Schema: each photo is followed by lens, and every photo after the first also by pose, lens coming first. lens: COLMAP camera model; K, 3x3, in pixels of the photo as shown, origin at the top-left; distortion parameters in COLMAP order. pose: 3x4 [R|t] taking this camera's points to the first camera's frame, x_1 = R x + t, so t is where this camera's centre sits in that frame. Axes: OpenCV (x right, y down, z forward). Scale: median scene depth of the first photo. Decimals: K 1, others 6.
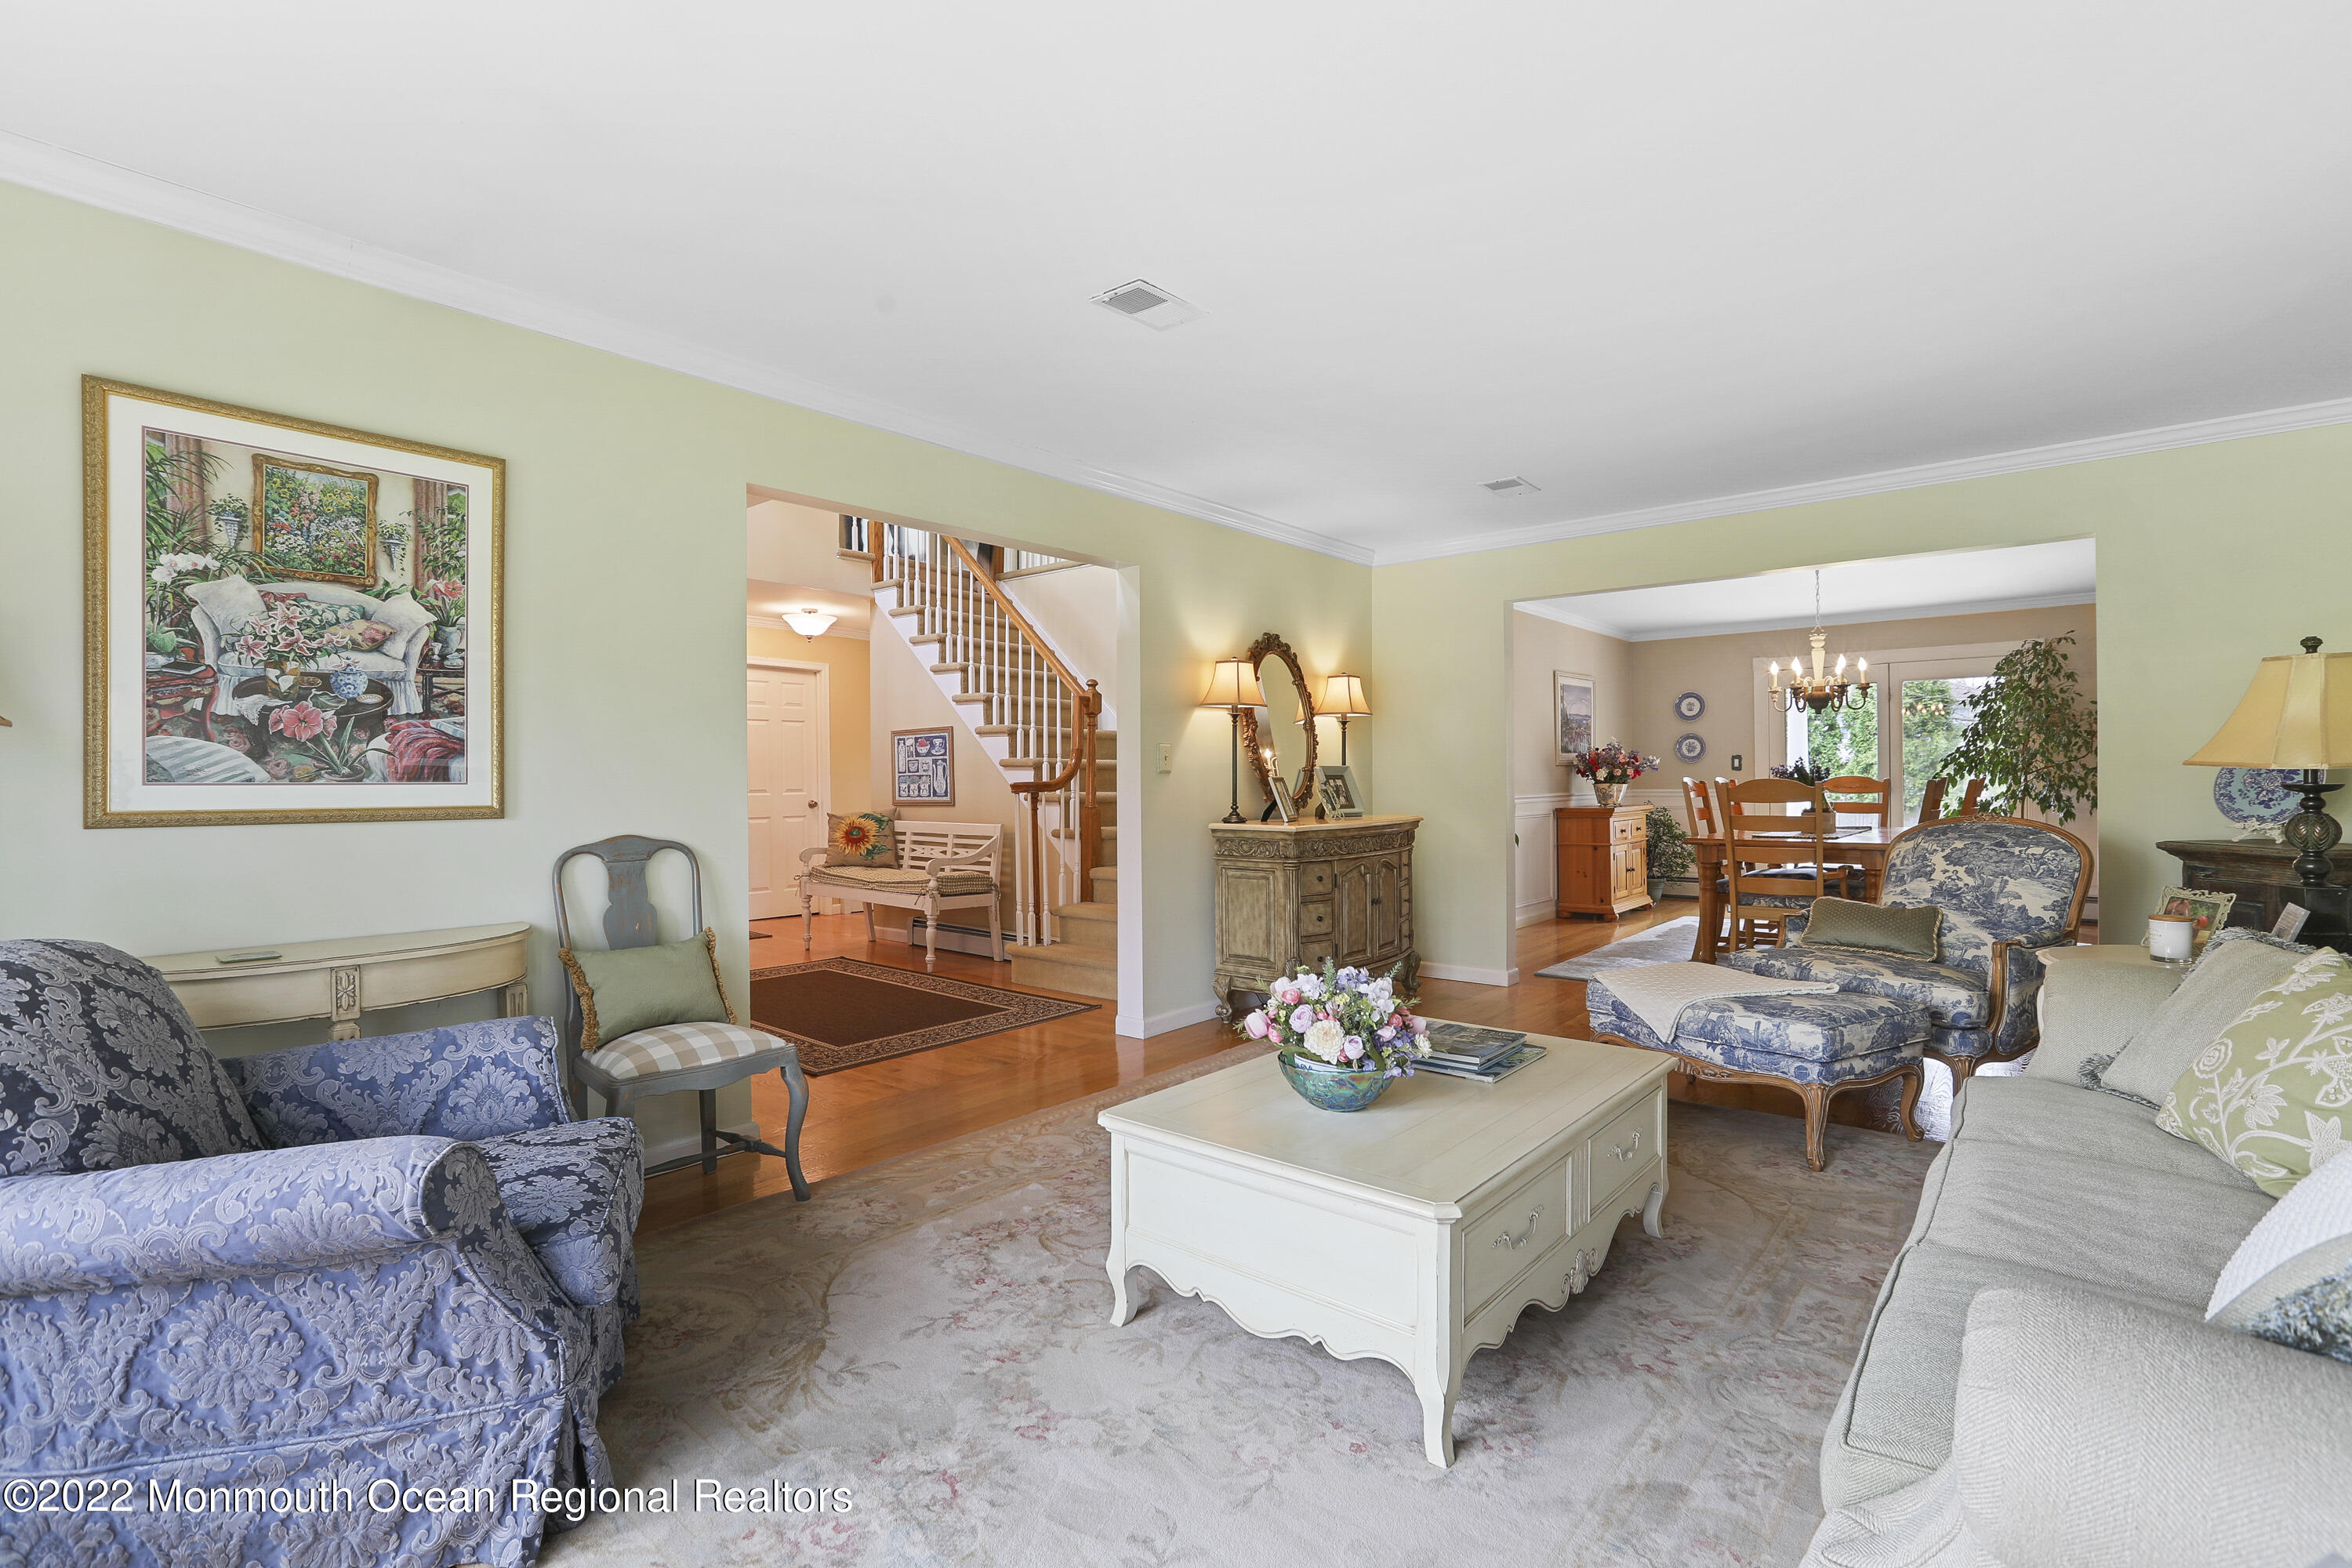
lens RADIAL K [[1090.9, 0, 1154.8], [0, 1090.9, 778.4], [0, 0, 1]] dist [-0.043998, 0.016777]
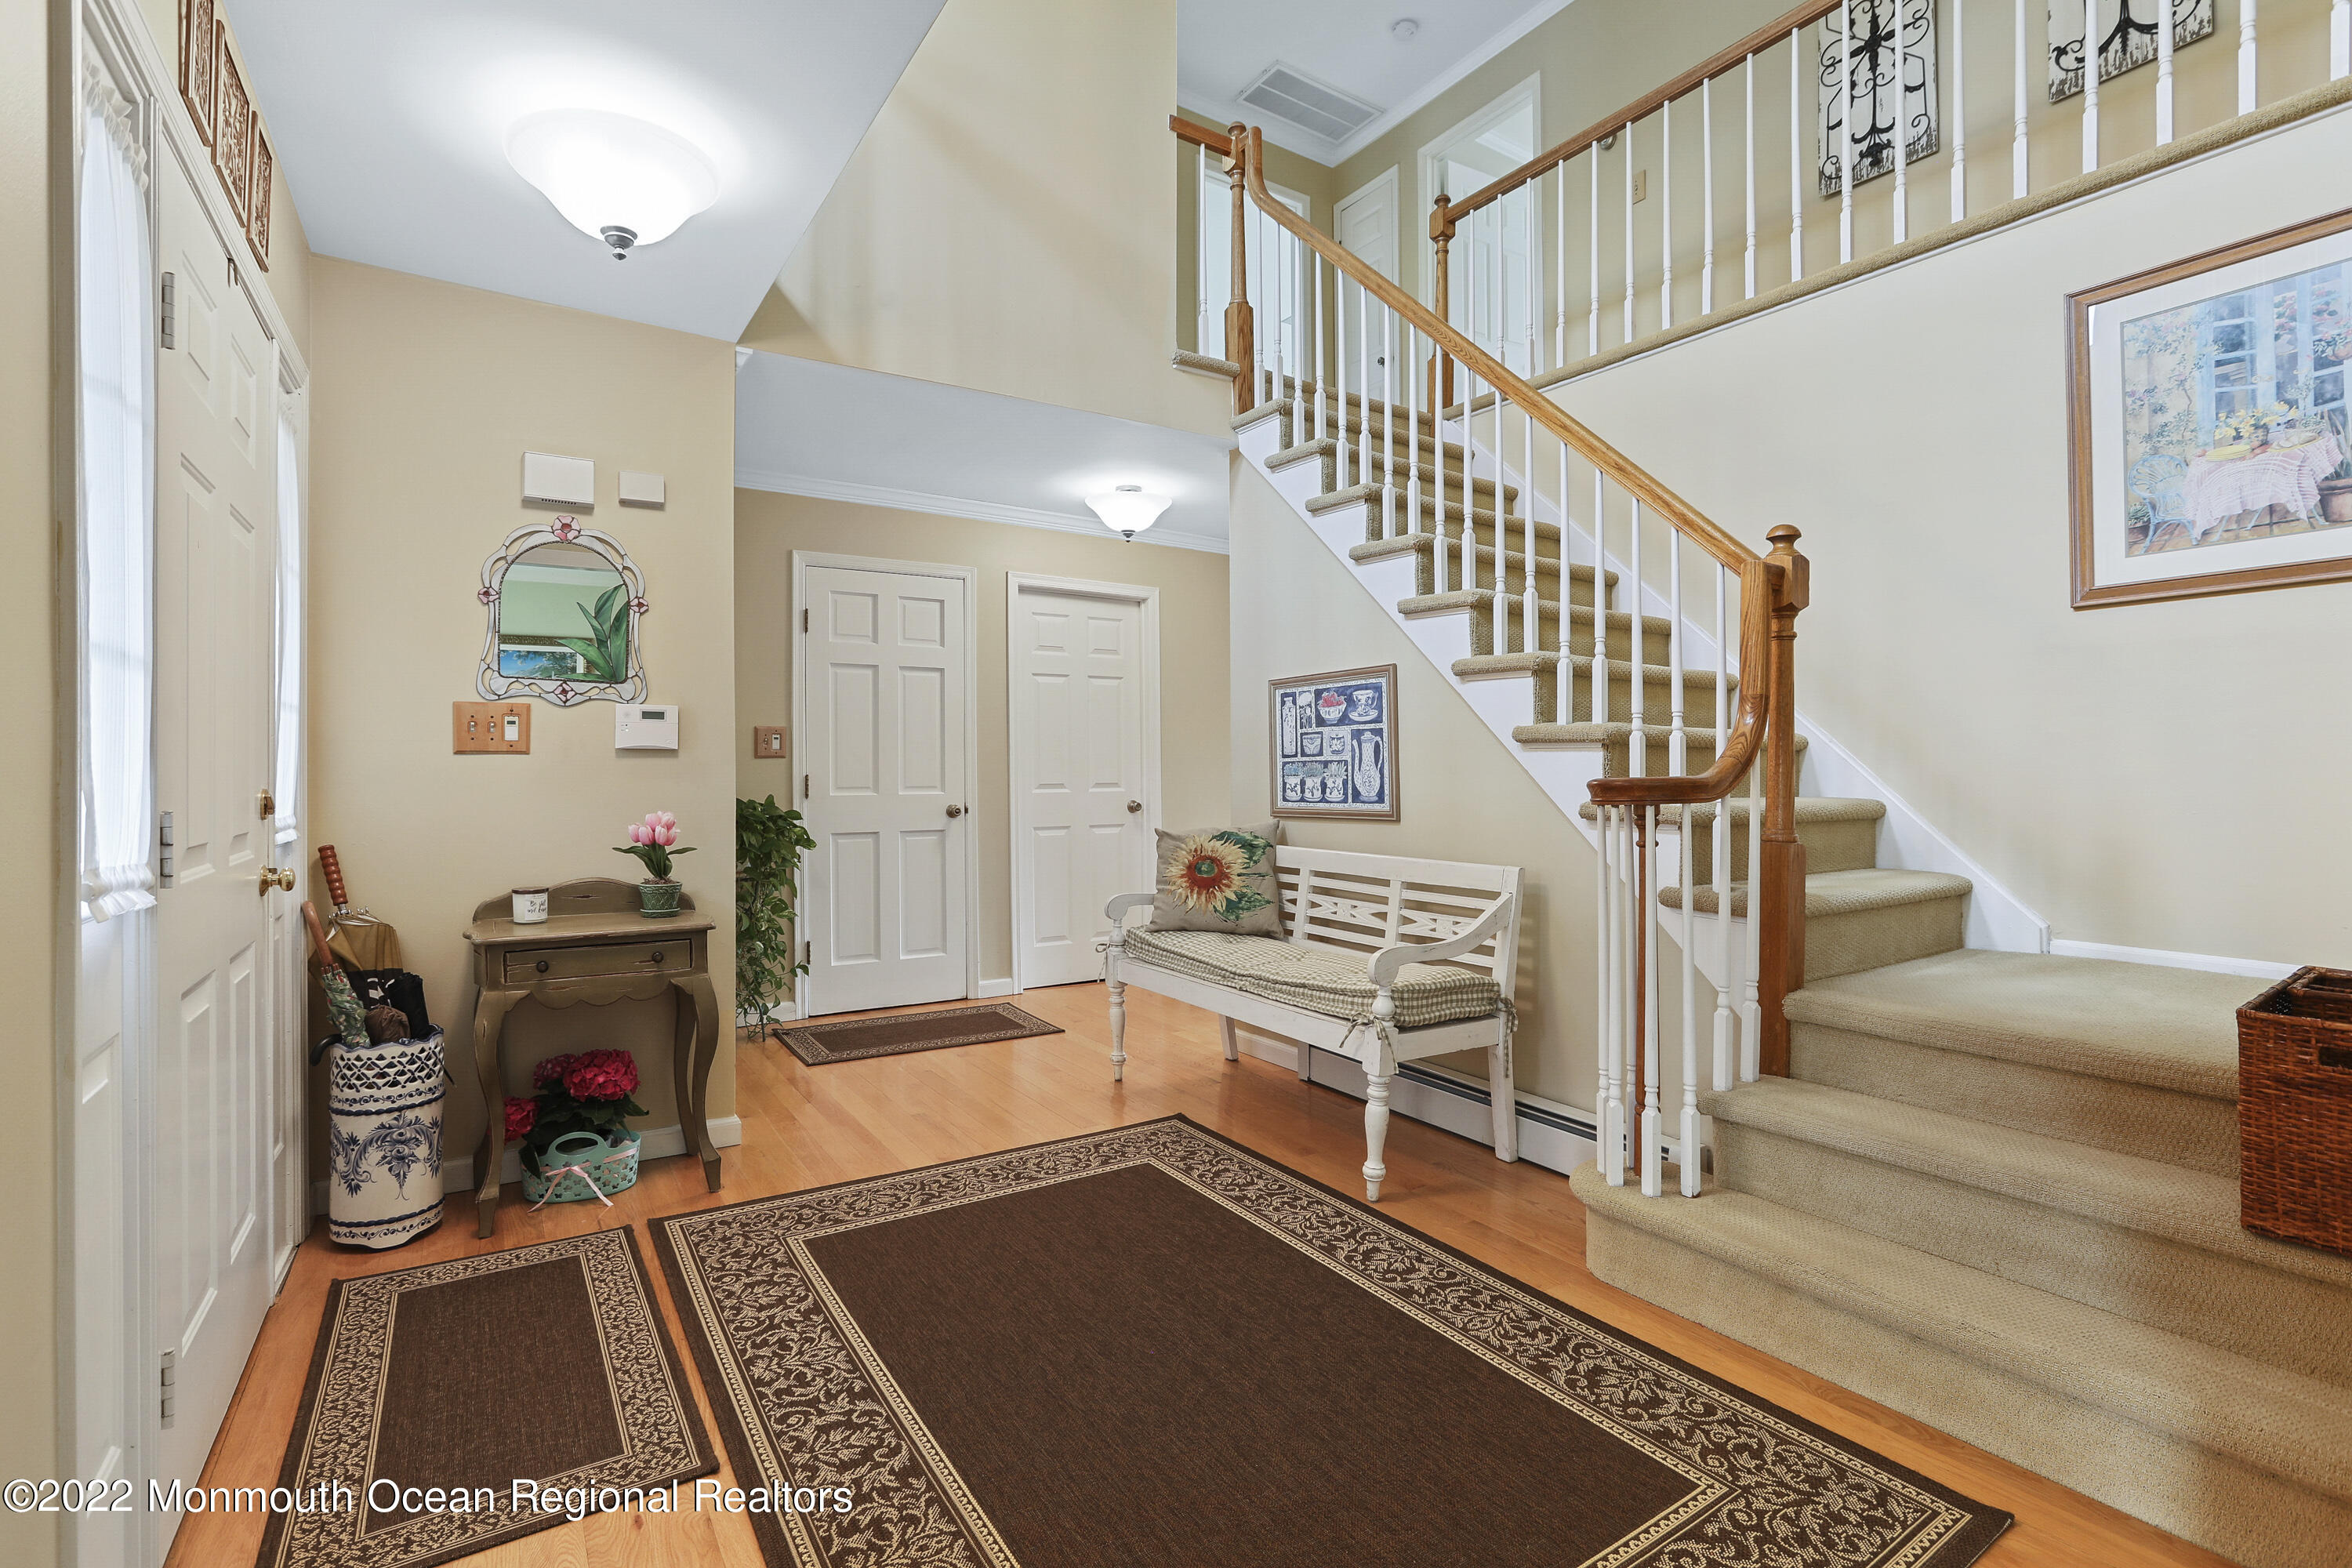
lens RADIAL K [[1090.9, 0, 1176.2], [0, 1090.9, 772.9], [0, 0, 1]] dist [-0.043998, 0.016777]
pose [[0.962287, 0.005990, -0.271970, -0.144370], [-0.004274, 0.999967, 0.006899, -0.000718], [0.272002, -0.005476, 0.962281, 0.481790]]
